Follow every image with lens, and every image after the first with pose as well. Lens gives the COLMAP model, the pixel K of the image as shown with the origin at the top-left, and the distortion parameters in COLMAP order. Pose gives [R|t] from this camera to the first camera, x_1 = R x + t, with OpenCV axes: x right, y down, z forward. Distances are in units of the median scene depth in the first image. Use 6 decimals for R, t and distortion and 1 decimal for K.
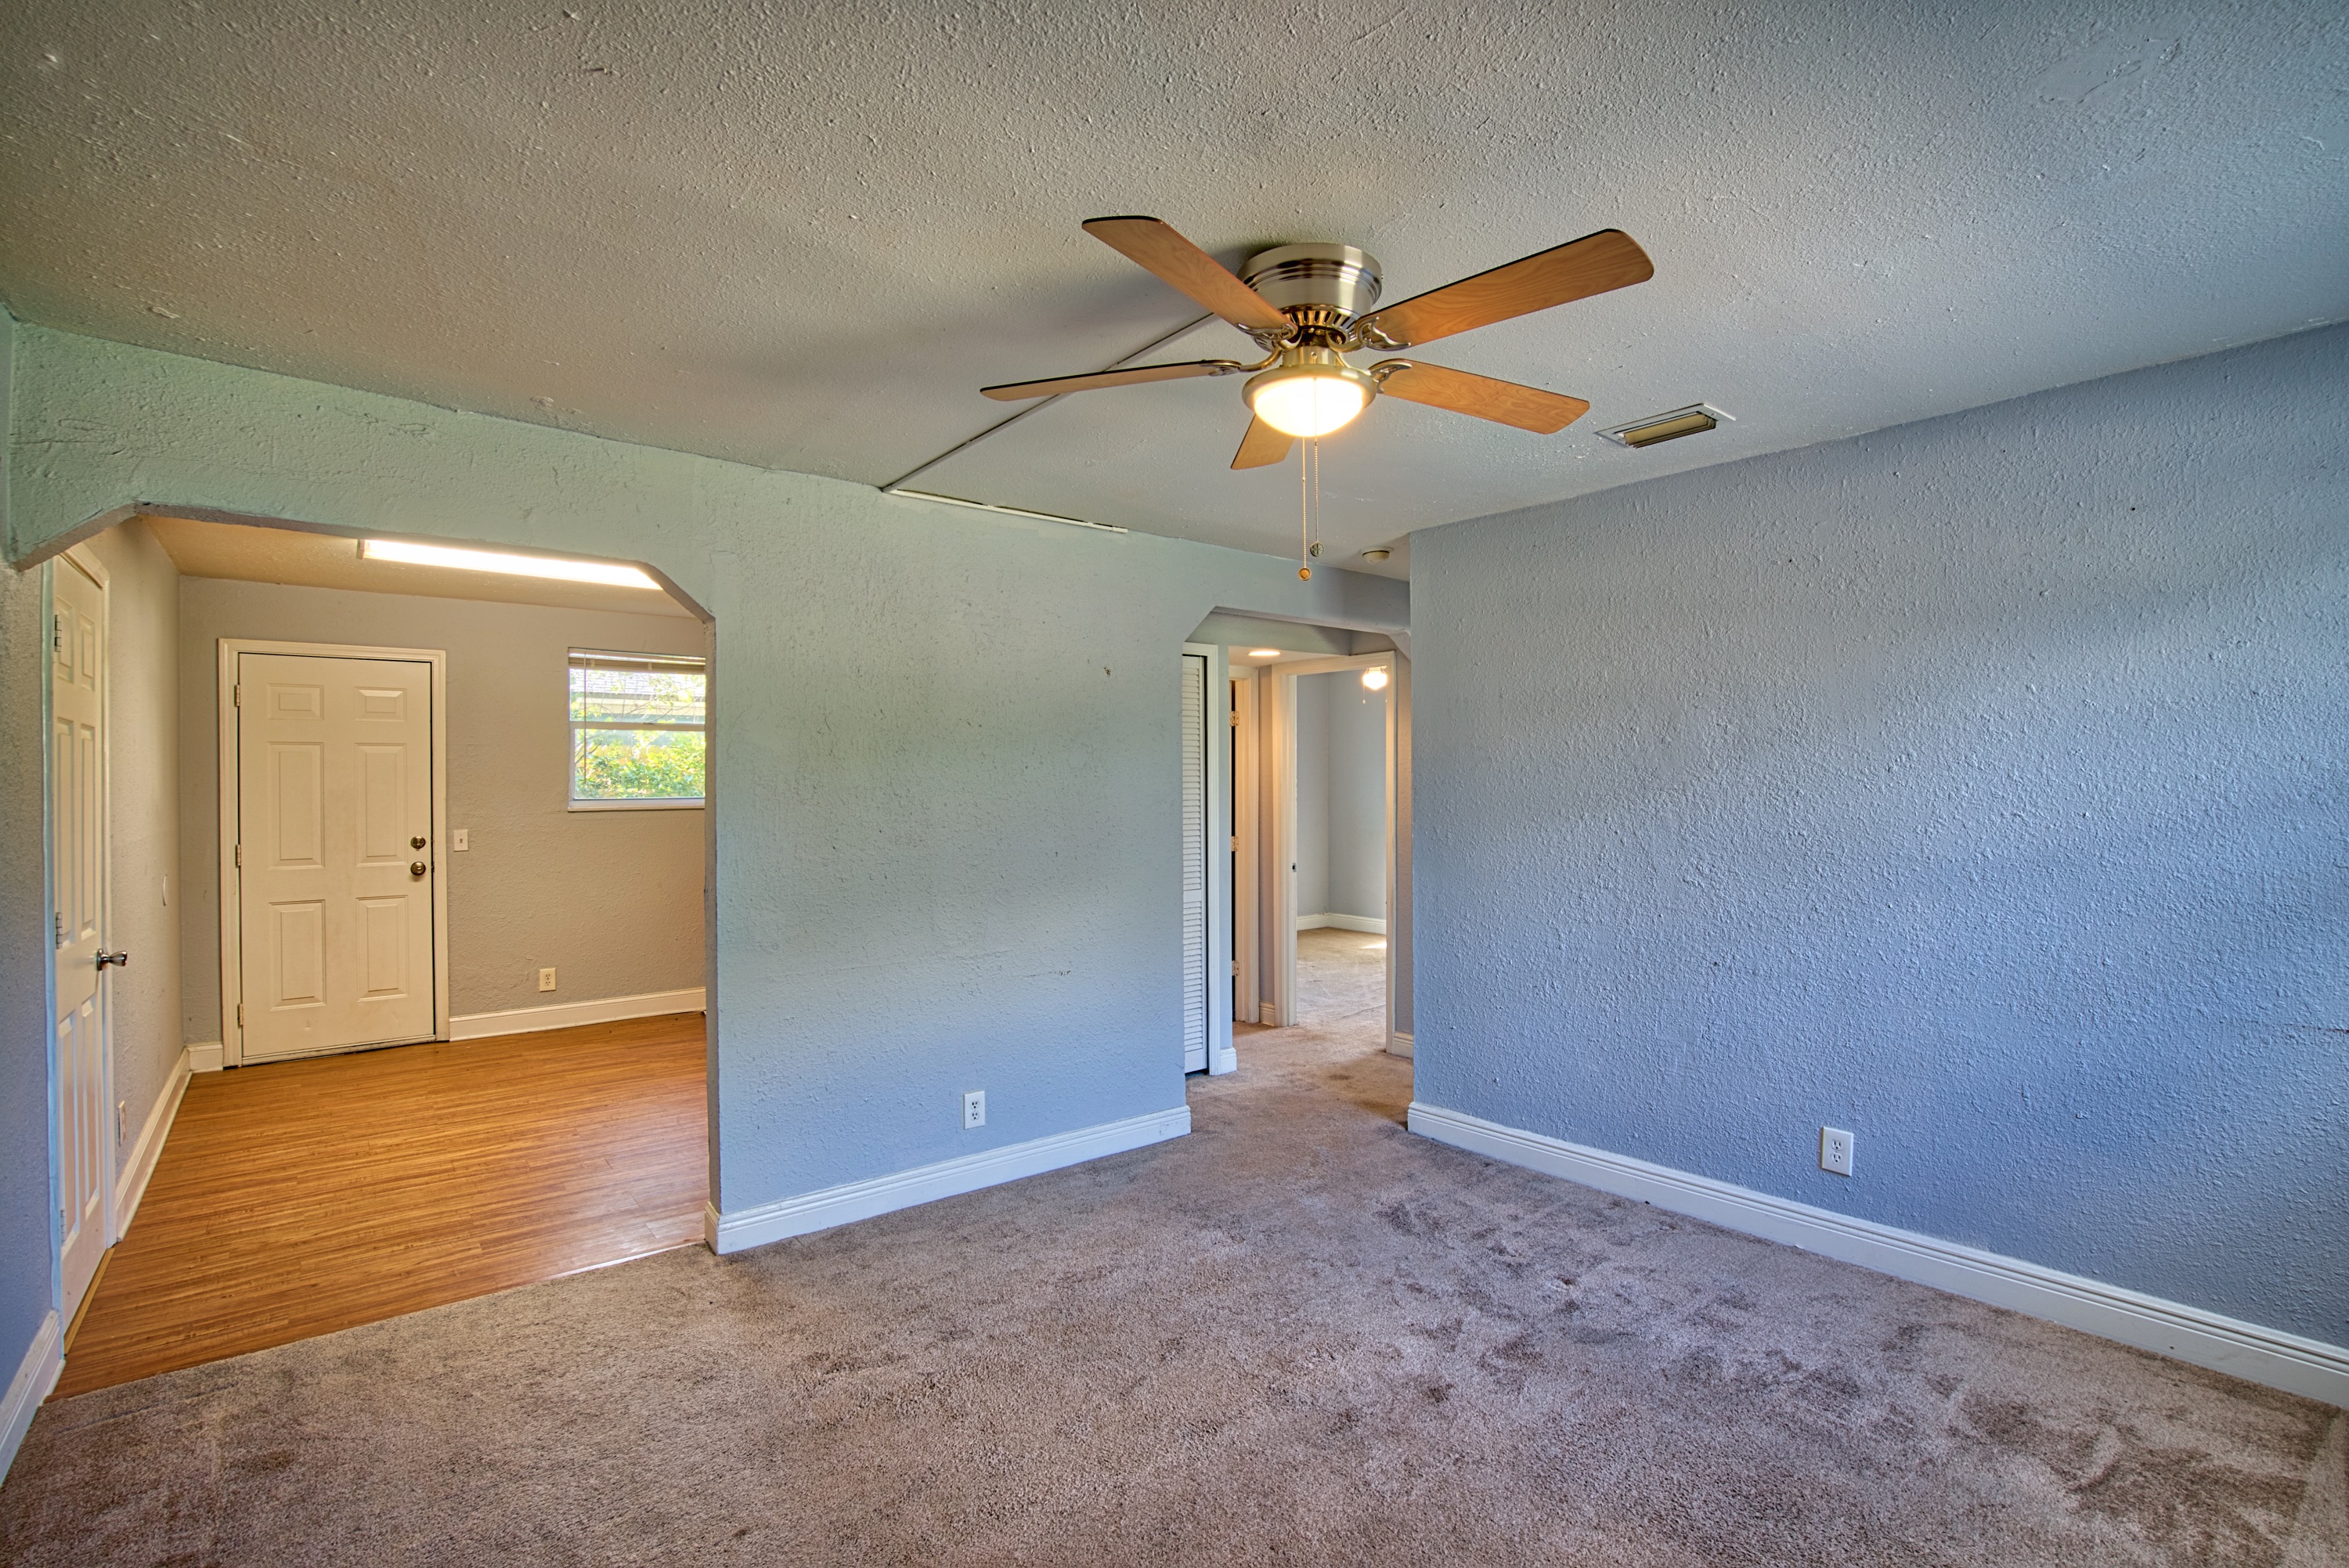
lens RADIAL K [[1064.2, 0, 1174.5], [0, 1064.2, 784.0], [0, 0, 1]] dist [-0.041208, 0.010899]
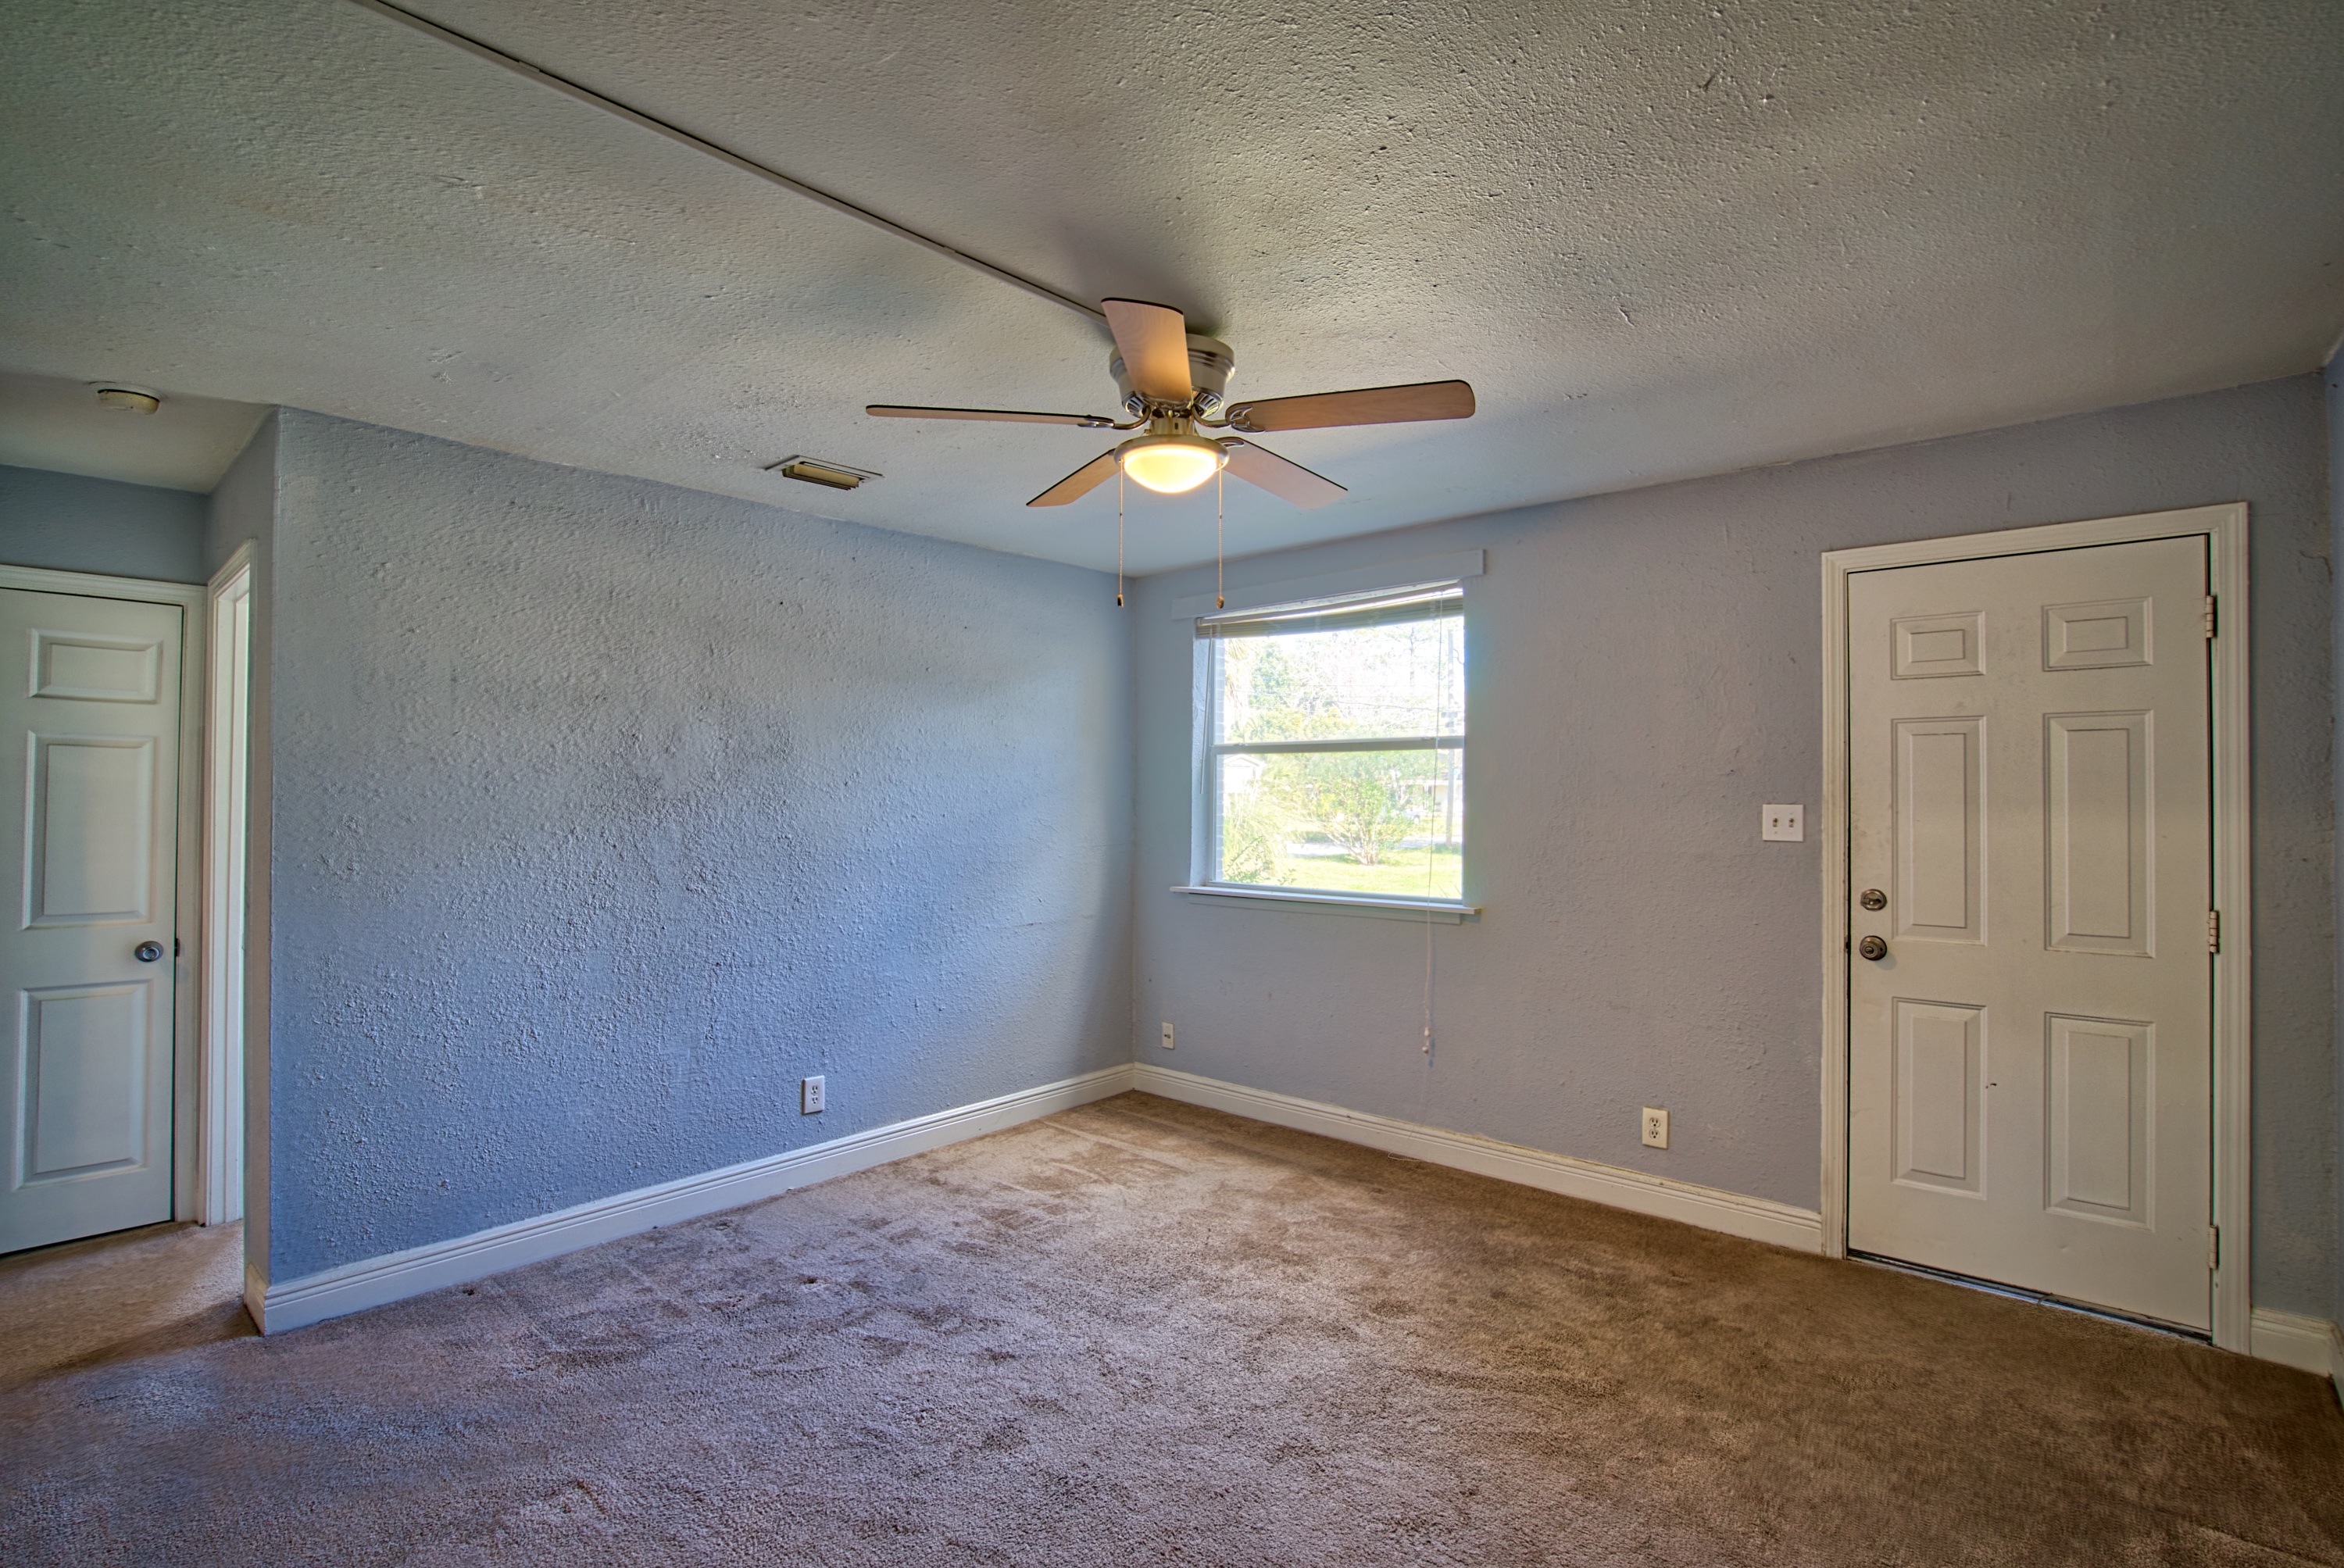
lens RADIAL K [[1096.6, 0, 1172.0], [0, 1096.6, 784.0], [0, 0, 1]] dist [-0.040346, 0.001205]
pose [[-0.149190, 0.014806, 0.988698, -0.712647], [0.000870, 0.999889, -0.014842, 0.006962], [-0.988808, -0.001354, -0.149186, 0.795539]]
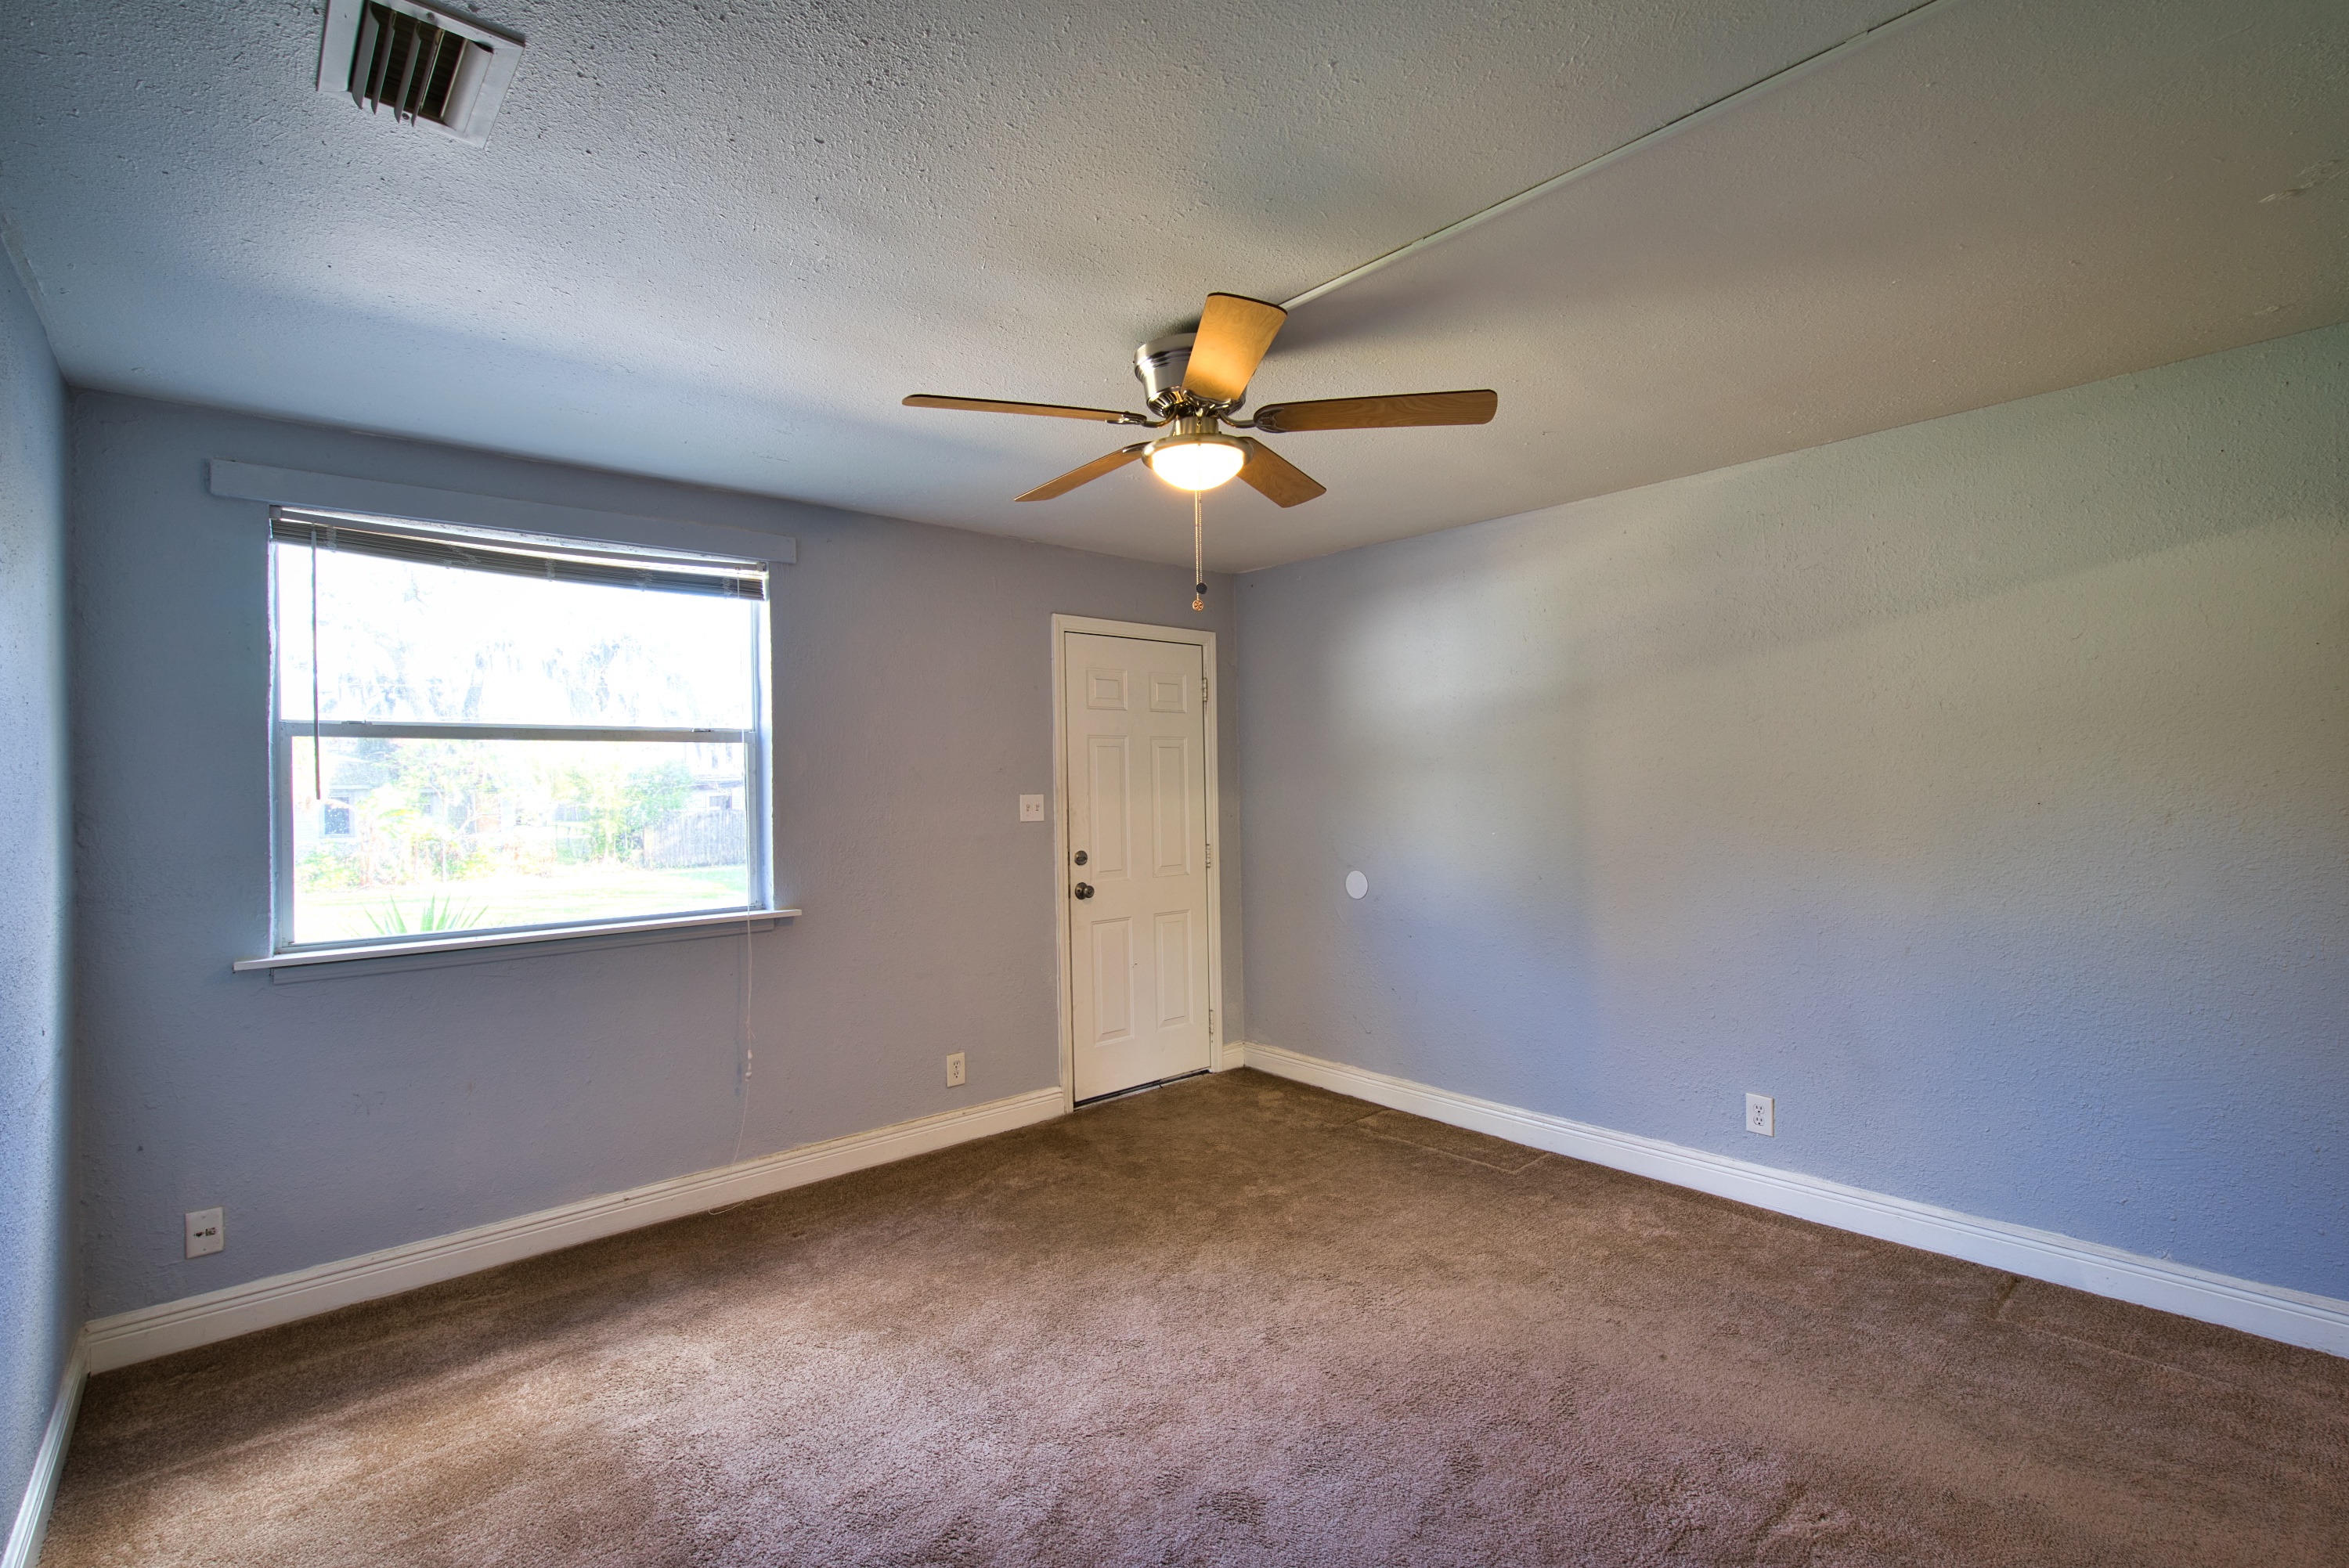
lens RADIAL K [[1064.2, 0, 1174.5], [0, 1064.2, 784.0], [0, 0, 1]] dist [-0.041208, 0.010899]
pose [[-0.998655, 0.023427, -0.046243, 0.132597], [0.023275, 0.999722, 0.003810, -0.003074], [0.046320, 0.002729, -0.998923, 1.463062]]
